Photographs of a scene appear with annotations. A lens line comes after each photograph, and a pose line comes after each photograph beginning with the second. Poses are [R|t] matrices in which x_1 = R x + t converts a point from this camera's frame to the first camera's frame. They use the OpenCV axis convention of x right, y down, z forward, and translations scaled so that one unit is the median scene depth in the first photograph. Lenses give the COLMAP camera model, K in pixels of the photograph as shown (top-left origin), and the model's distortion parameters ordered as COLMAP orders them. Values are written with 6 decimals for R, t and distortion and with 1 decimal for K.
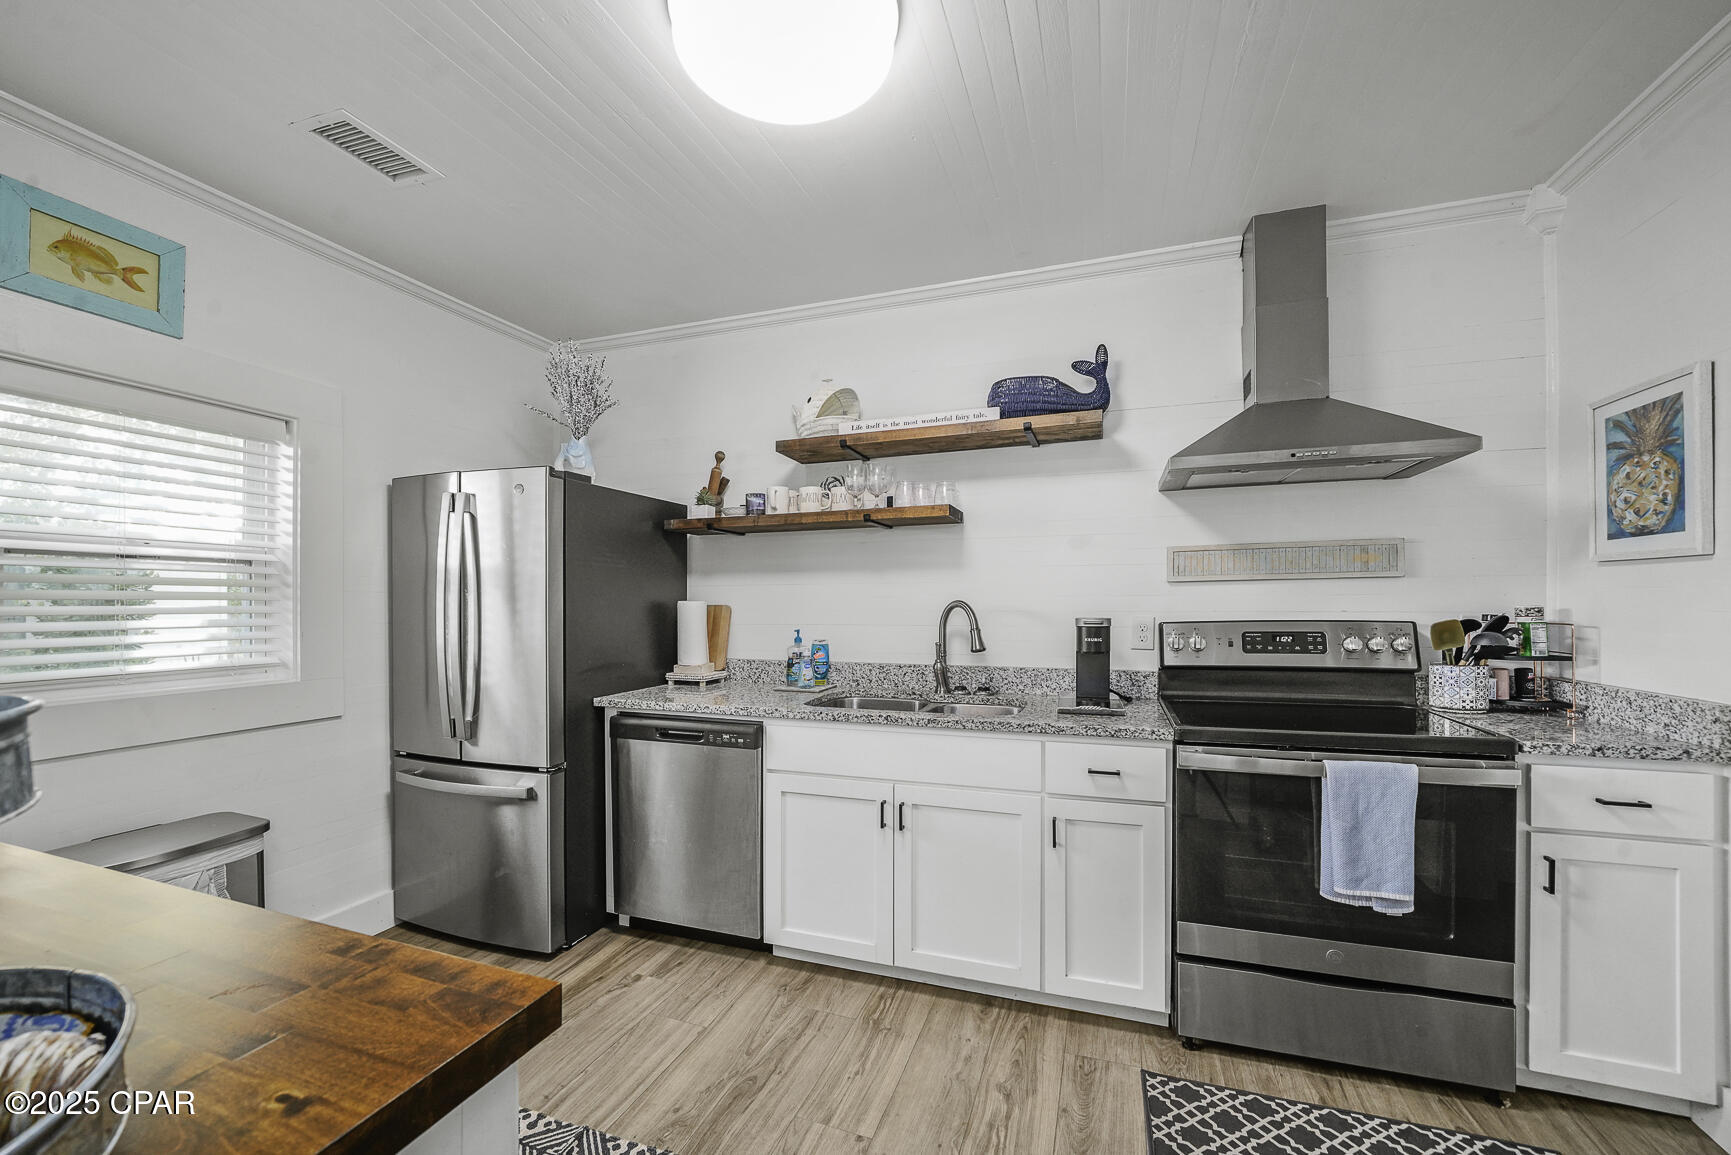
lens RADIAL K [[707.7, 0, 787.6], [0, 707.7, 615.4], [0, 0, 1]] dist [-0.018342, 0.003095]
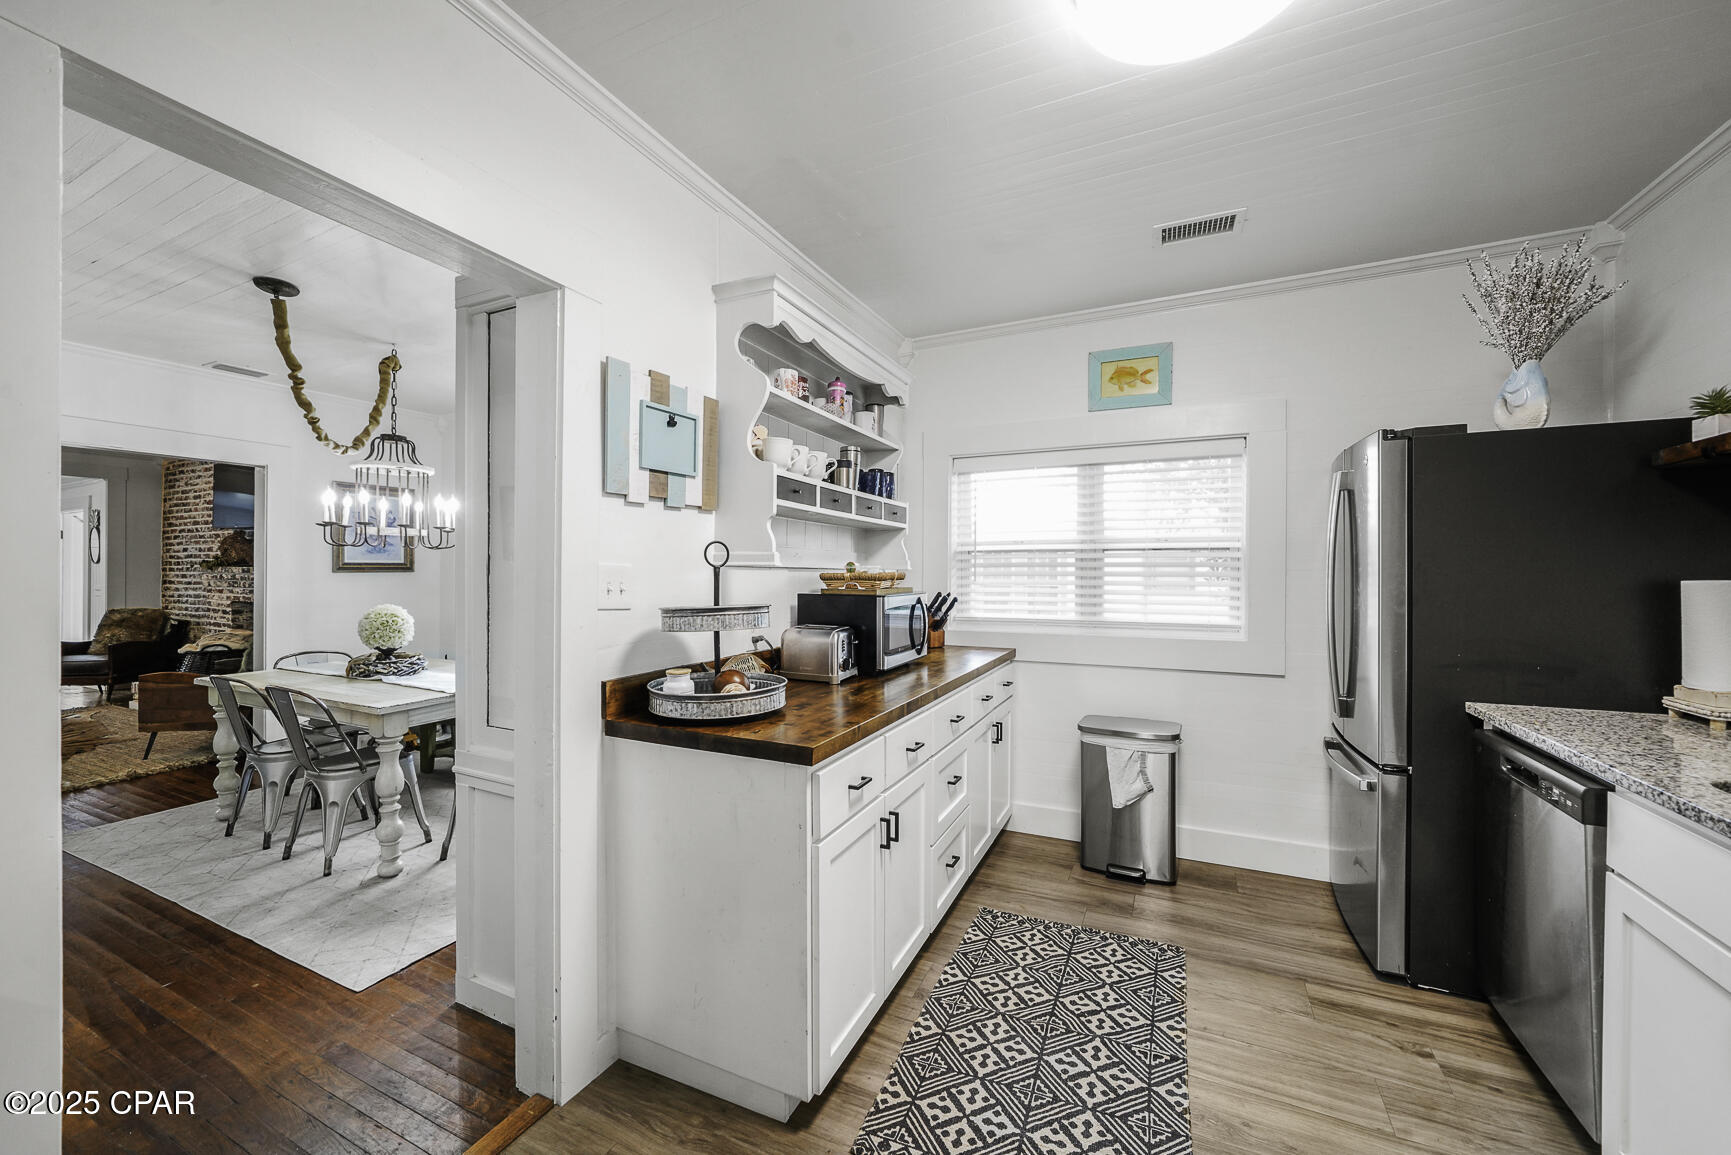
lens RADIAL K [[707.7, 0, 876.8], [0, 707.7, 583.6], [0, 0, 1]] dist [-0.018342, 0.003095]
pose [[-0.096901, 0.014546, -0.995188, 0.643916], [-0.017408, 0.999715, 0.016308, -0.019612], [0.995142, 0.018905, -0.096620, 0.466783]]
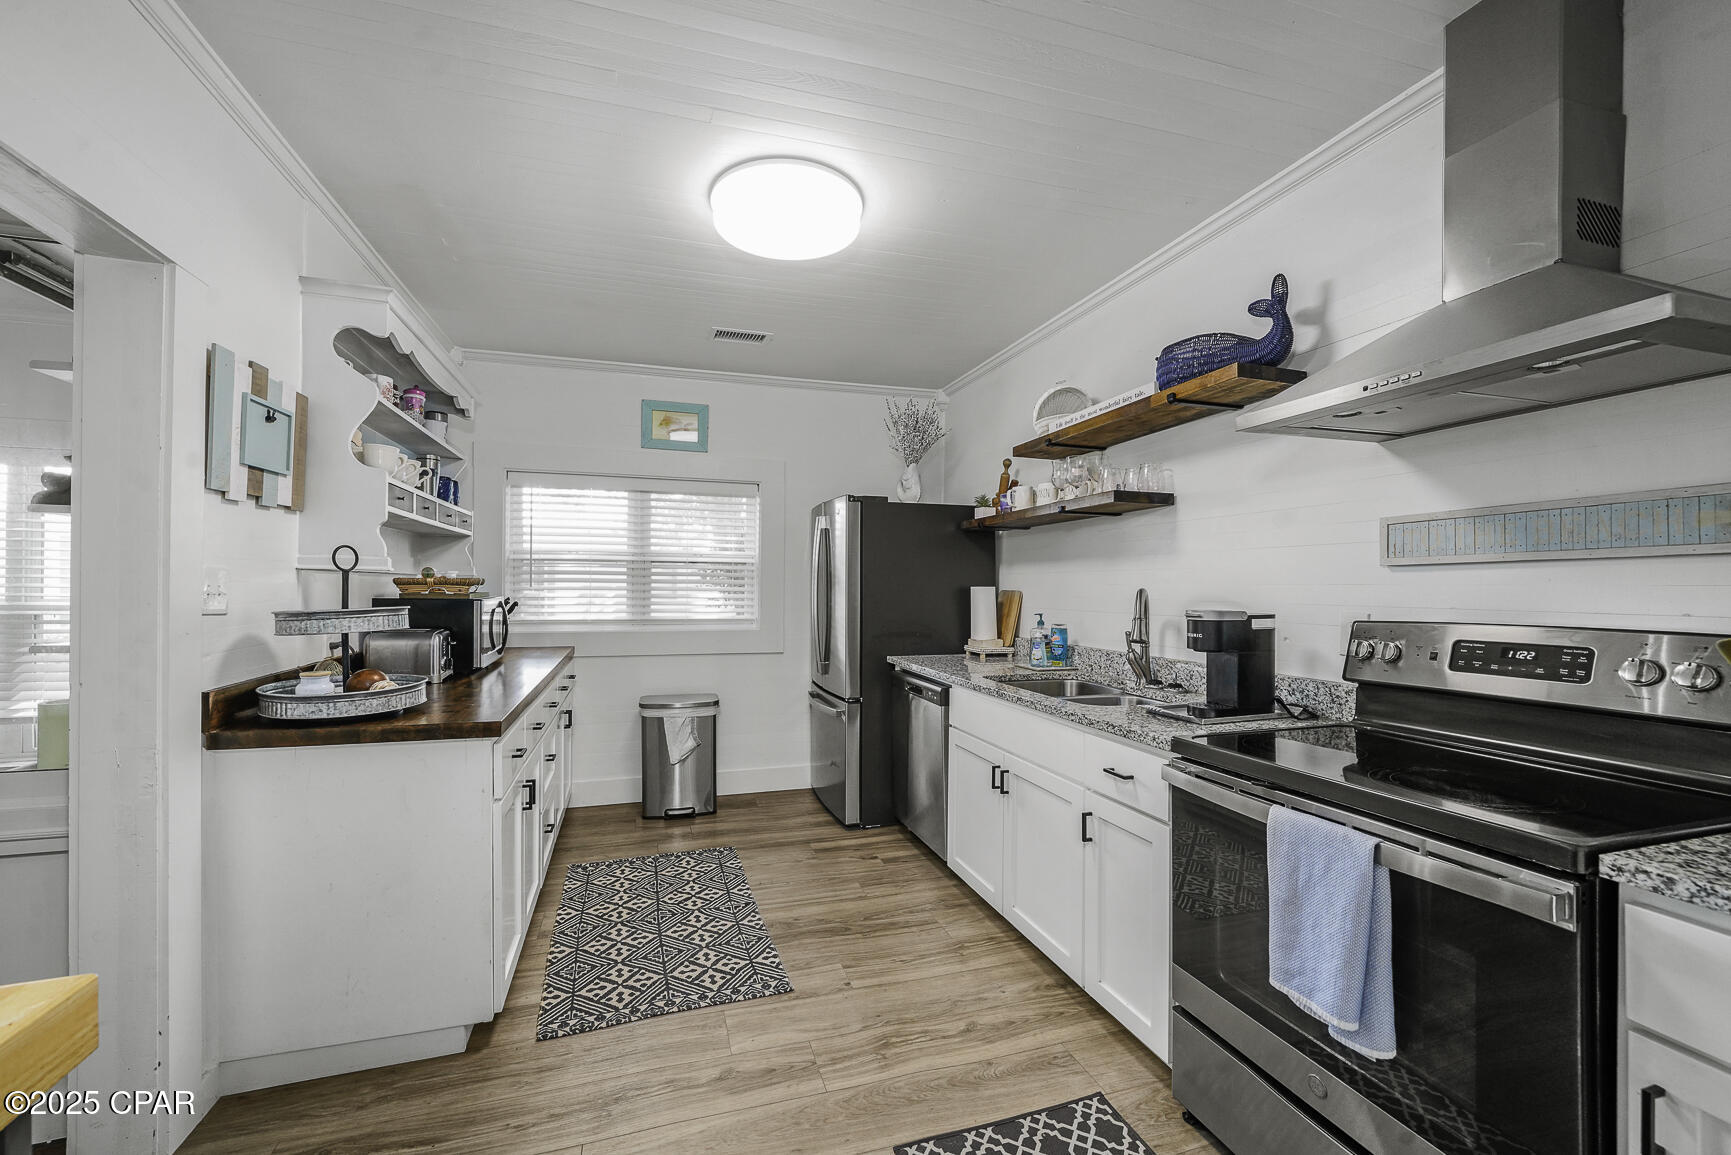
lens RADIAL K [[707.7, 0, 868.3], [0, 707.7, 596.6], [0, 0, 1]] dist [-0.018342, 0.003095]
pose [[0.593625, 0.020075, -0.804491, 0.923275], [-0.023127, 0.999701, 0.007882, -0.010900], [0.804409, 0.013927, 0.593912, 0.162509]]
